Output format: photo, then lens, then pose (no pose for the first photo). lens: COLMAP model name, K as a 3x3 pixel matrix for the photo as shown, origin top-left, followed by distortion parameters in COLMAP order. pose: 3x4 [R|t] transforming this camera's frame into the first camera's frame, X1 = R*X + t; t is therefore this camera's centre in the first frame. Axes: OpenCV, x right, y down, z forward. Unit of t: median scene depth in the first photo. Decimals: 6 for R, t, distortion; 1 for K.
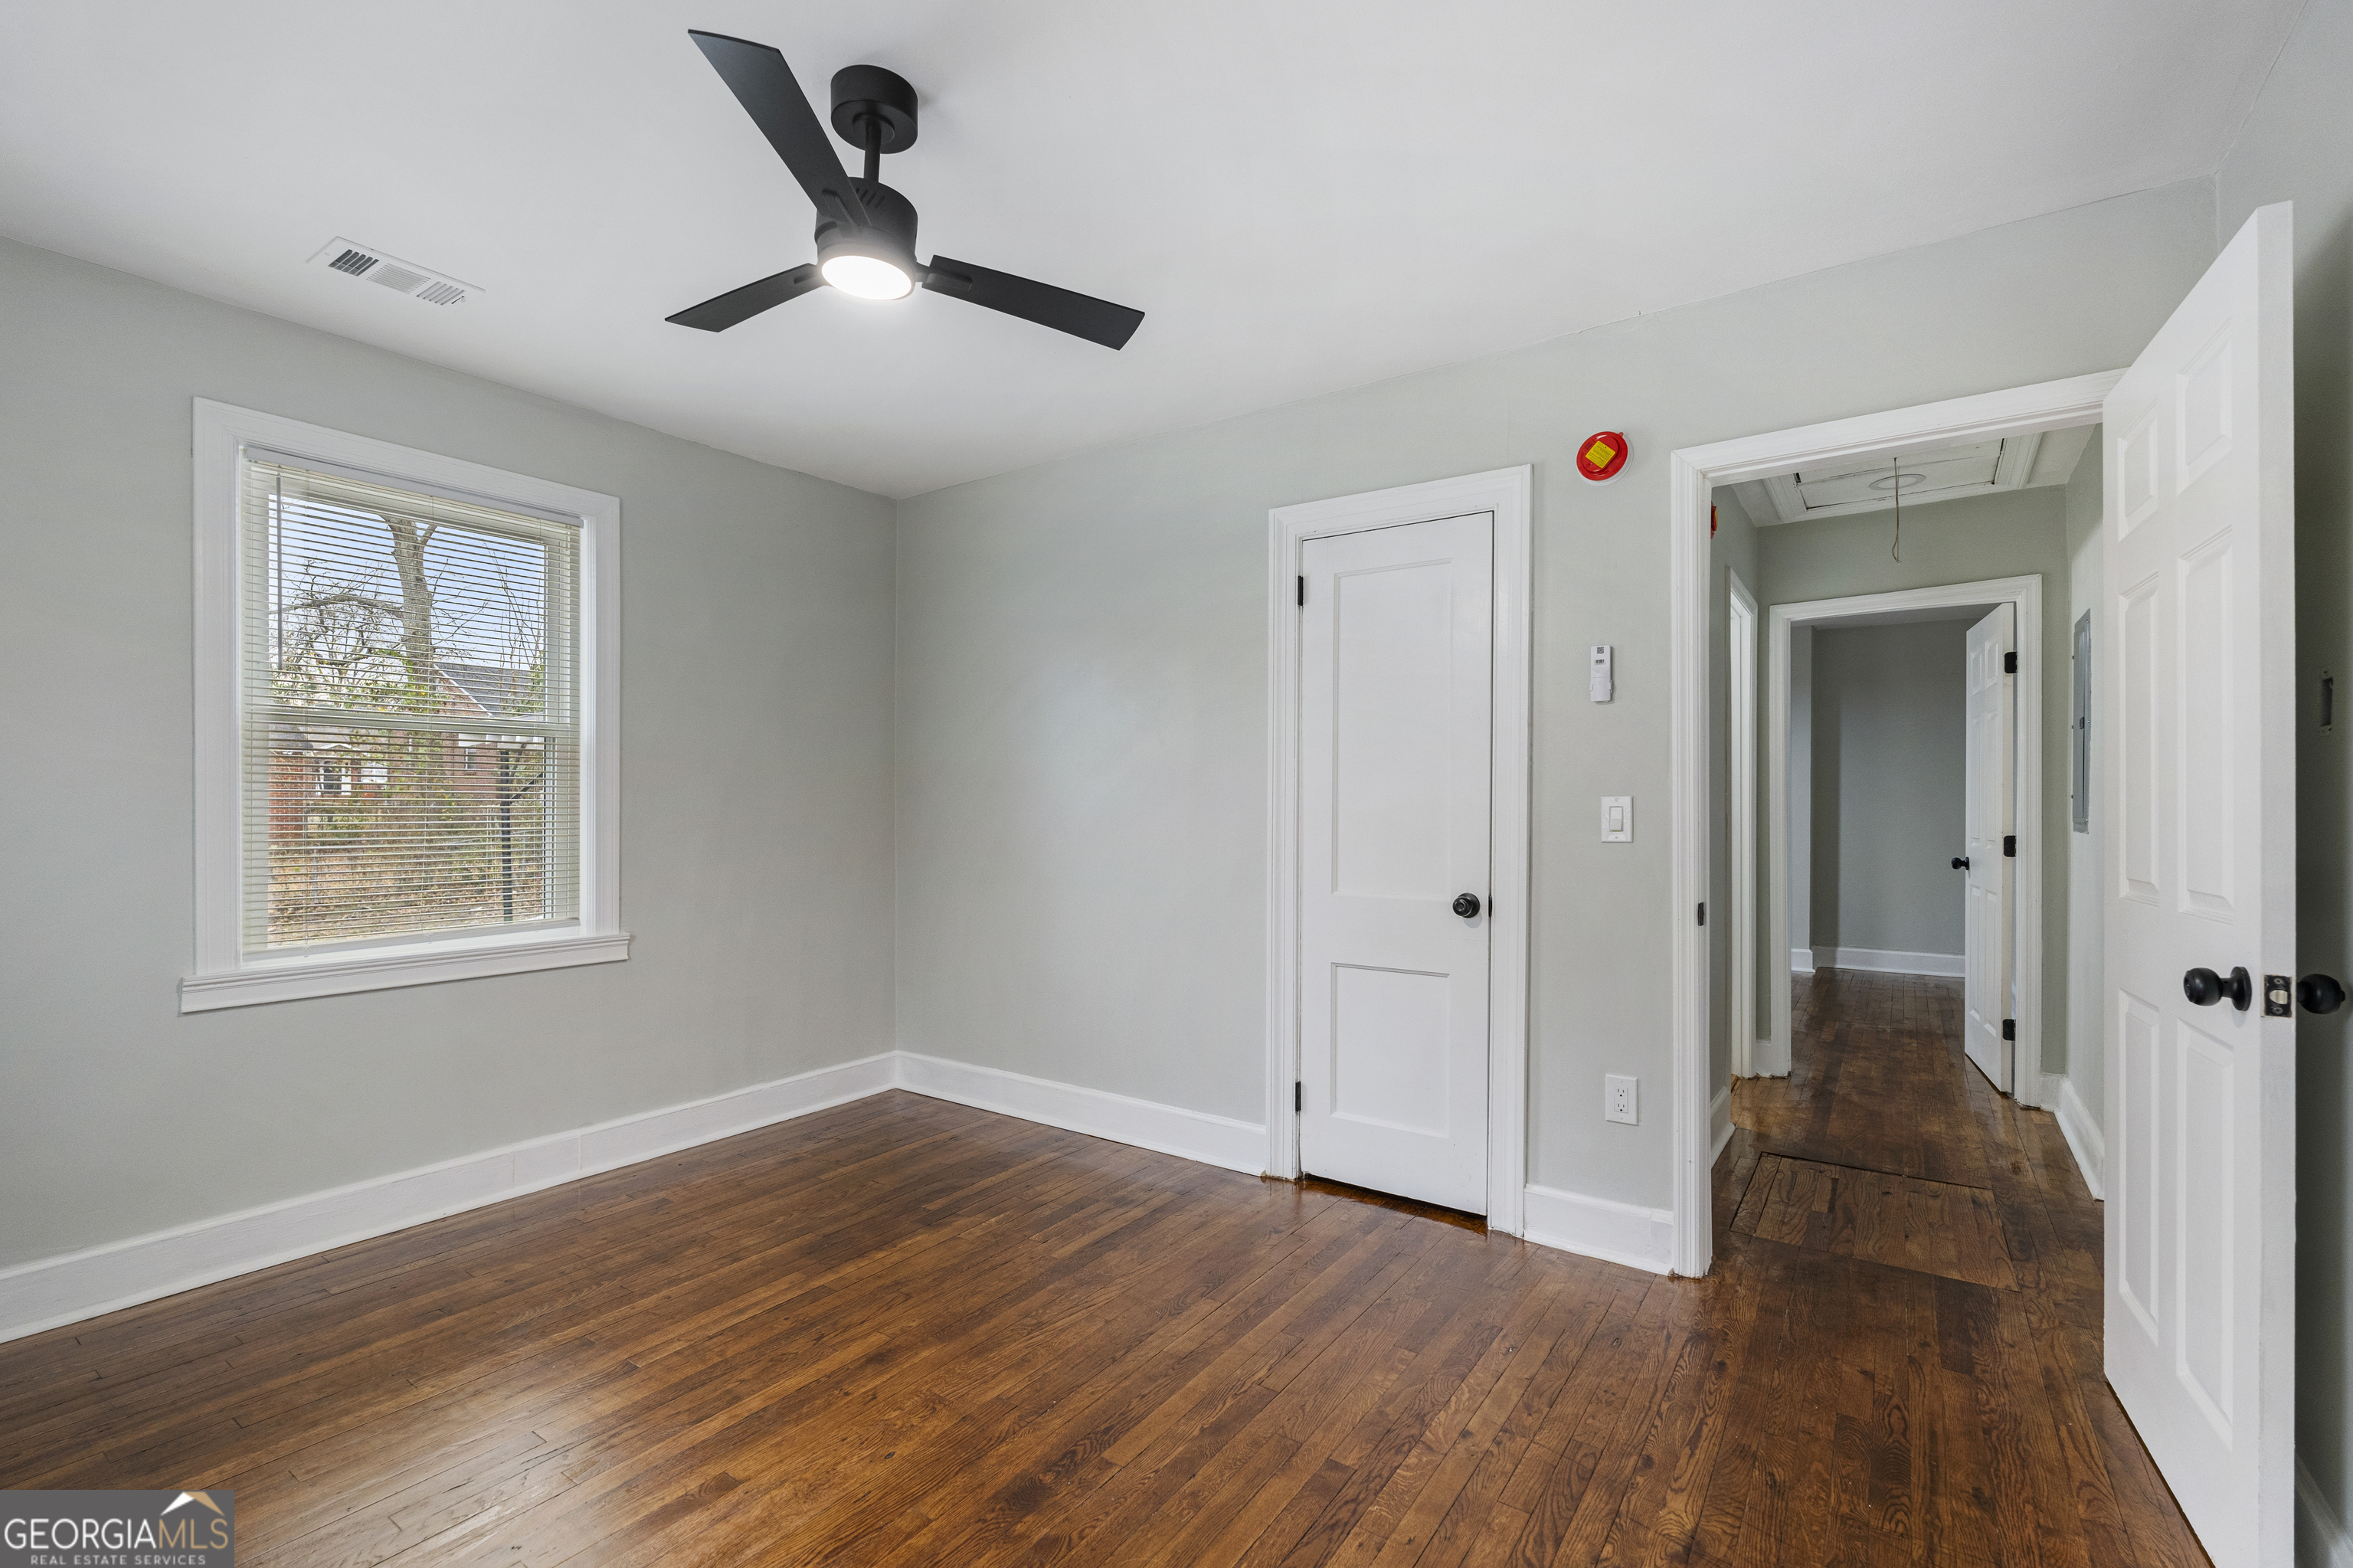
lens RADIAL K [[1043.2, 0, 1169.1], [0, 1043.2, 802.5], [0, 0, 1]] dist [-0.000611, -0.000891]
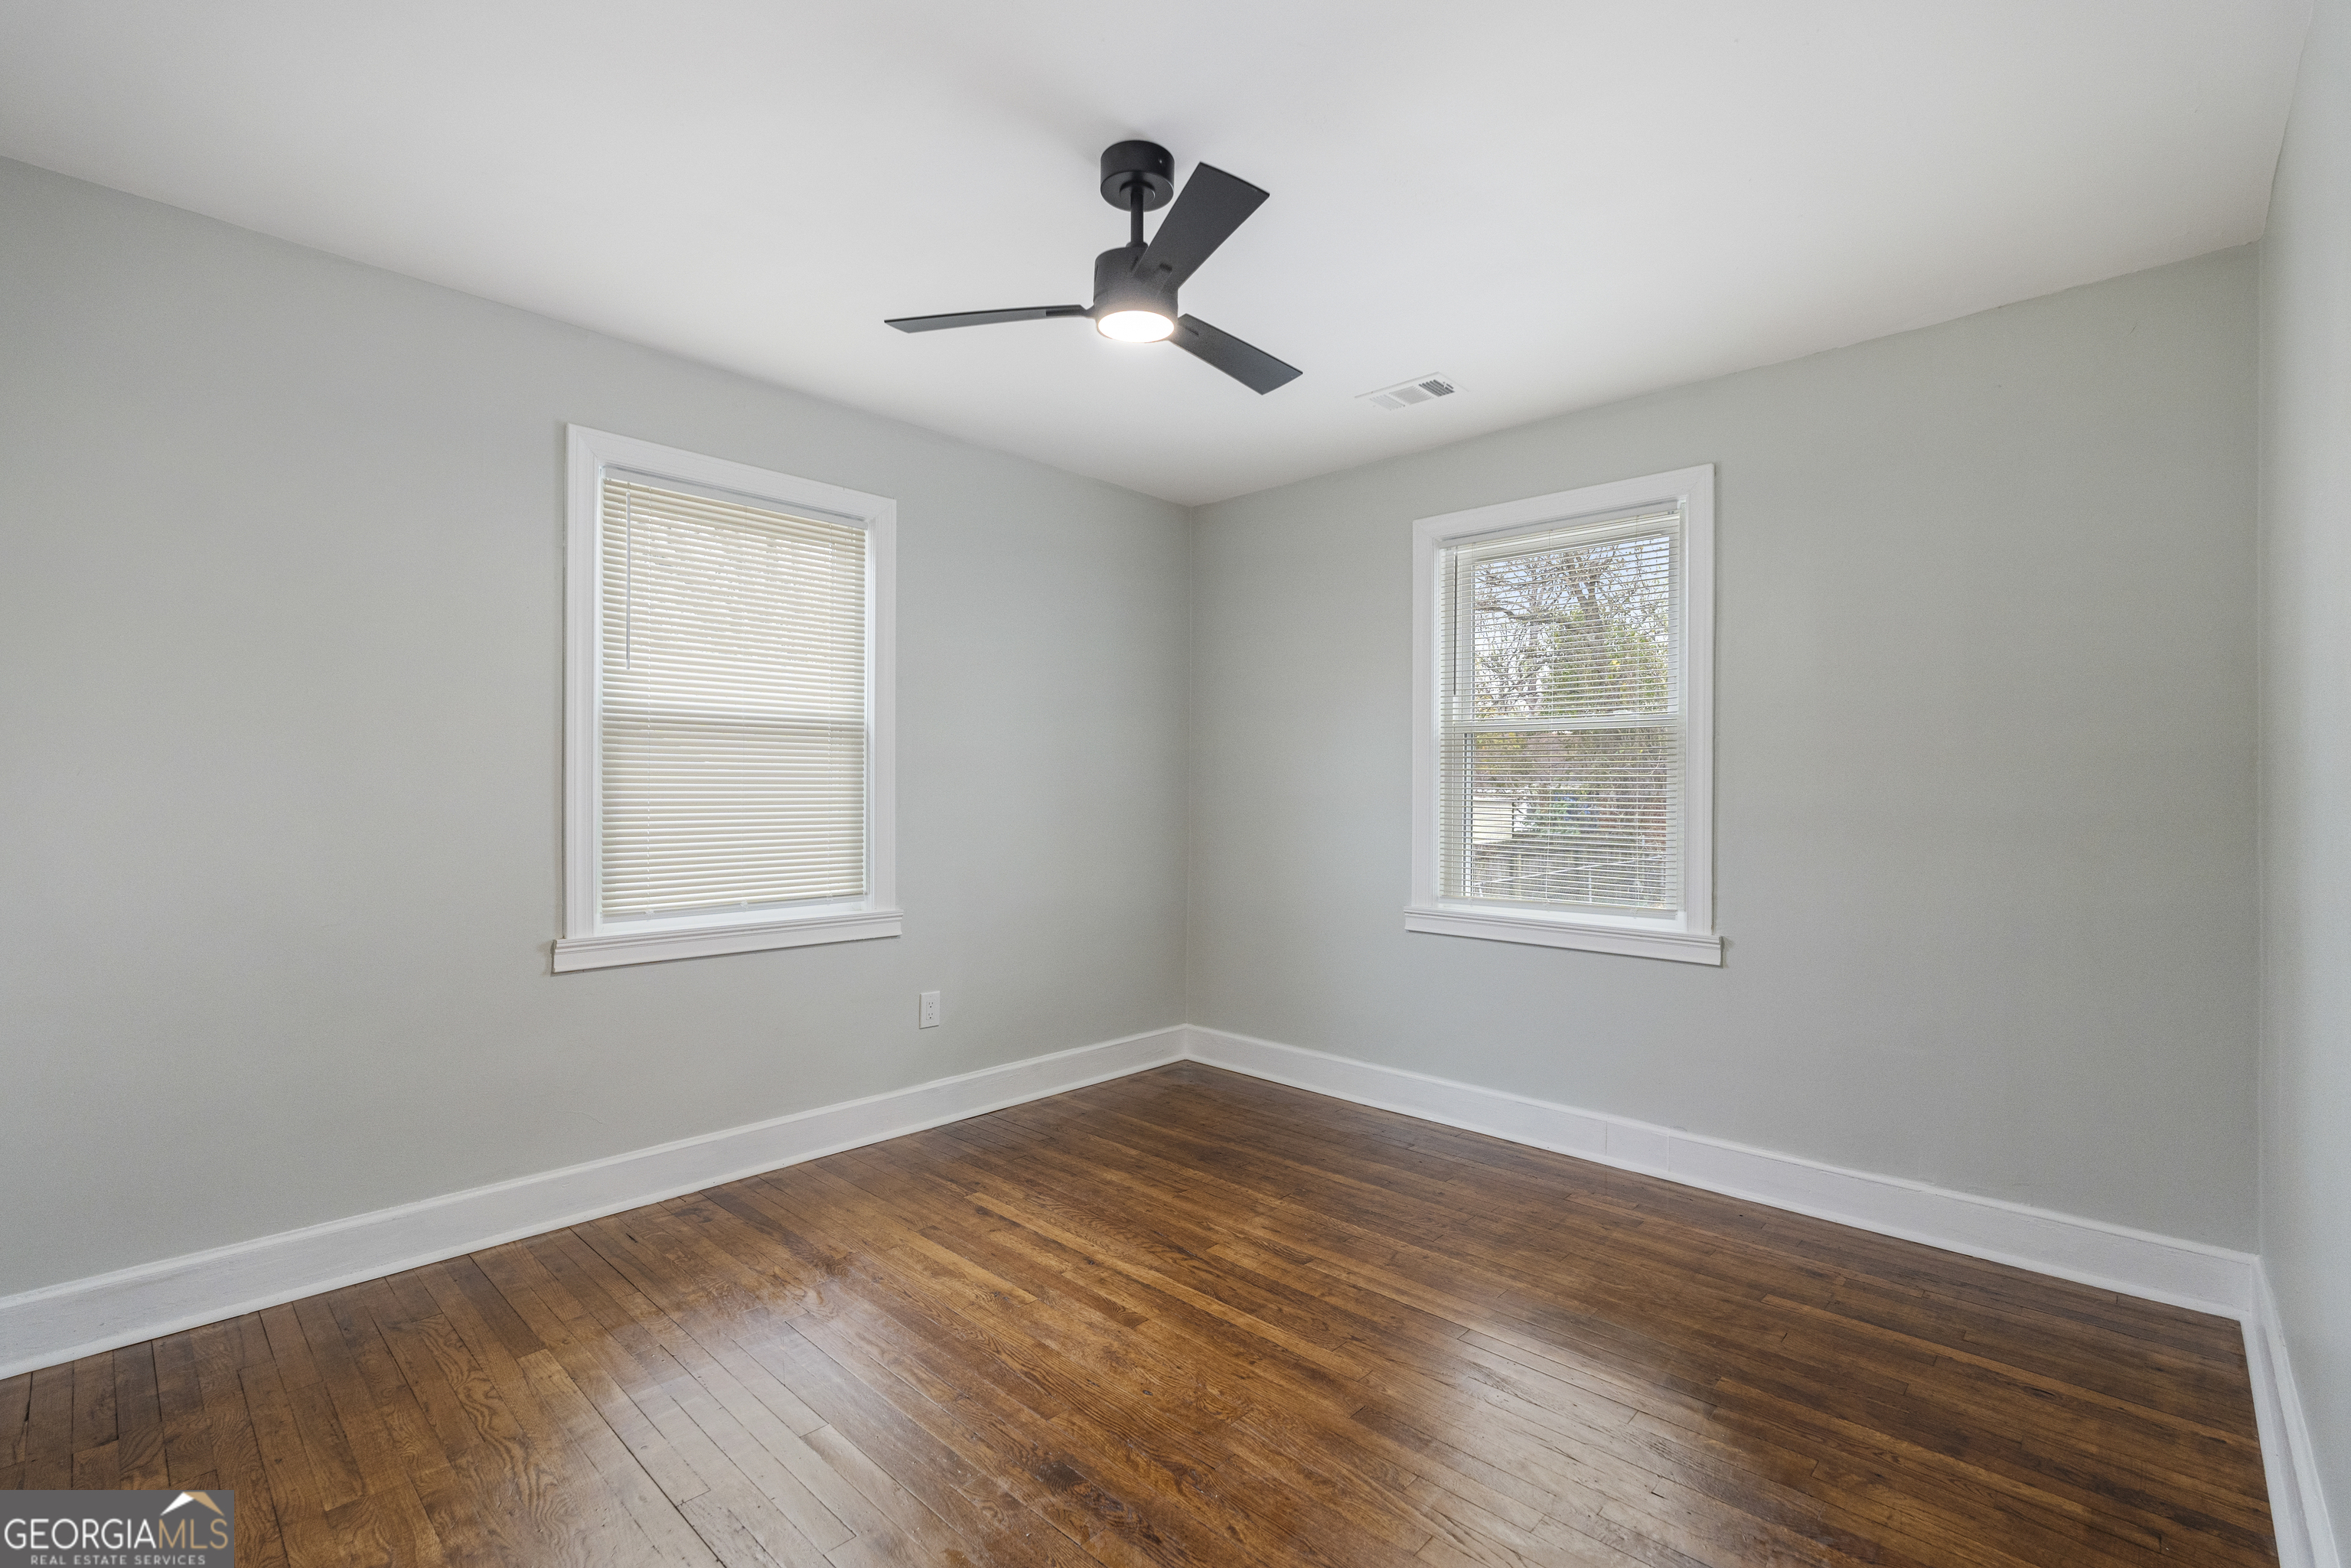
lens RADIAL K [[1042.3, 0, 1171.2], [0, 1042.3, 786.0], [0, 0, 1]] dist [-0.000611, -0.000891]
pose [[-0.145596, -0.002917, -0.989340, 0.539975], [-0.005708, 0.999981, -0.002109, -0.001940], [0.989328, 0.005340, -0.145610, 0.793187]]
